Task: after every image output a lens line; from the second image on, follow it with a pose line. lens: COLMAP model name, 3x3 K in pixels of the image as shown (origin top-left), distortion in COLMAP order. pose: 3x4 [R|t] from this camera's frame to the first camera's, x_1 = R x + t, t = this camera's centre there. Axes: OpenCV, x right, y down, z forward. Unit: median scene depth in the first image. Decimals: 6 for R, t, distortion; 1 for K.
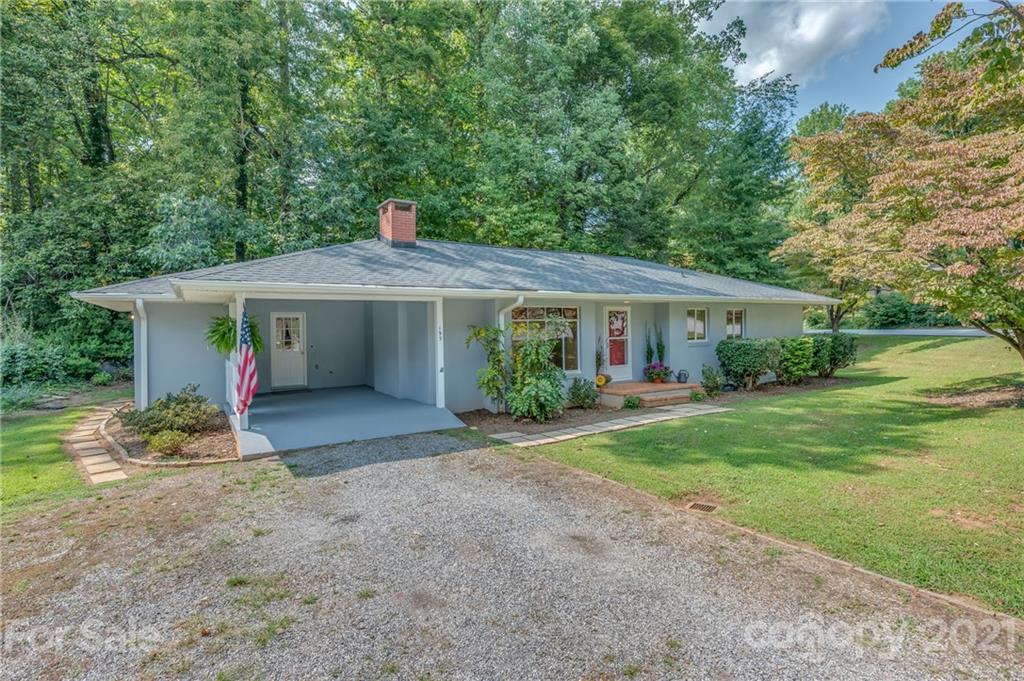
lens RADIAL K [[411.2, 0, 516.3], [0, 411.2, 337.0], [0, 0, 1]] dist [0.001022, 0.000182]
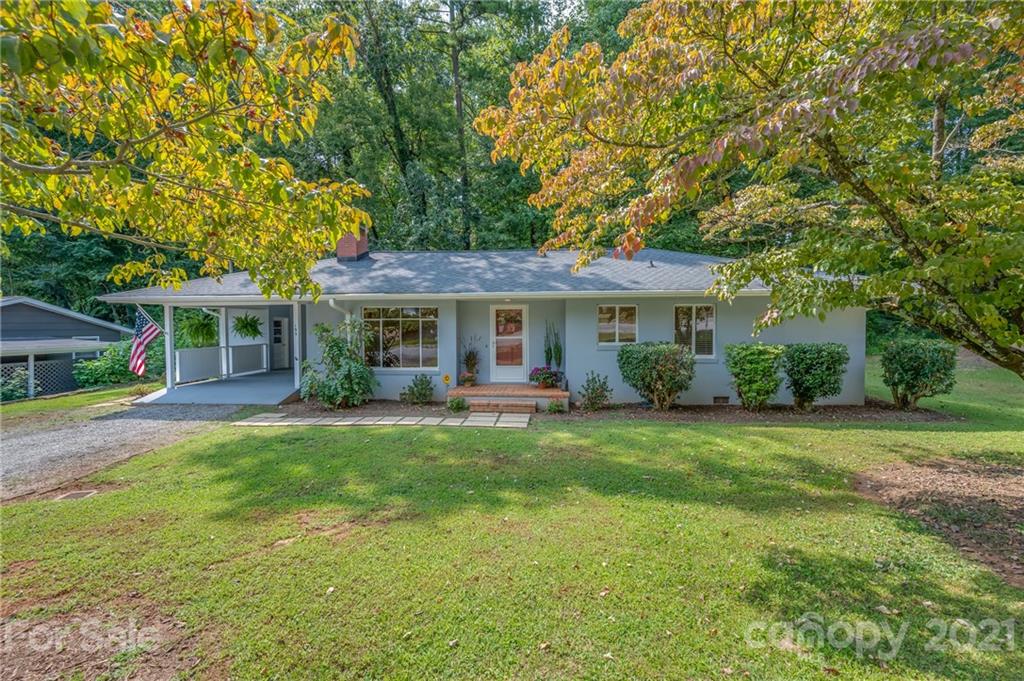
lens RADIAL K [[405.9, 0, 514.8], [0, 405.9, 335.4], [0, 0, 1]] dist [-0.000759, -0.000195]
pose [[0.875123, 0.016226, -0.483628, 0.697037], [-0.020225, 0.999791, -0.003053, -0.002479], [0.483477, 0.012453, 0.875268, 0.179994]]
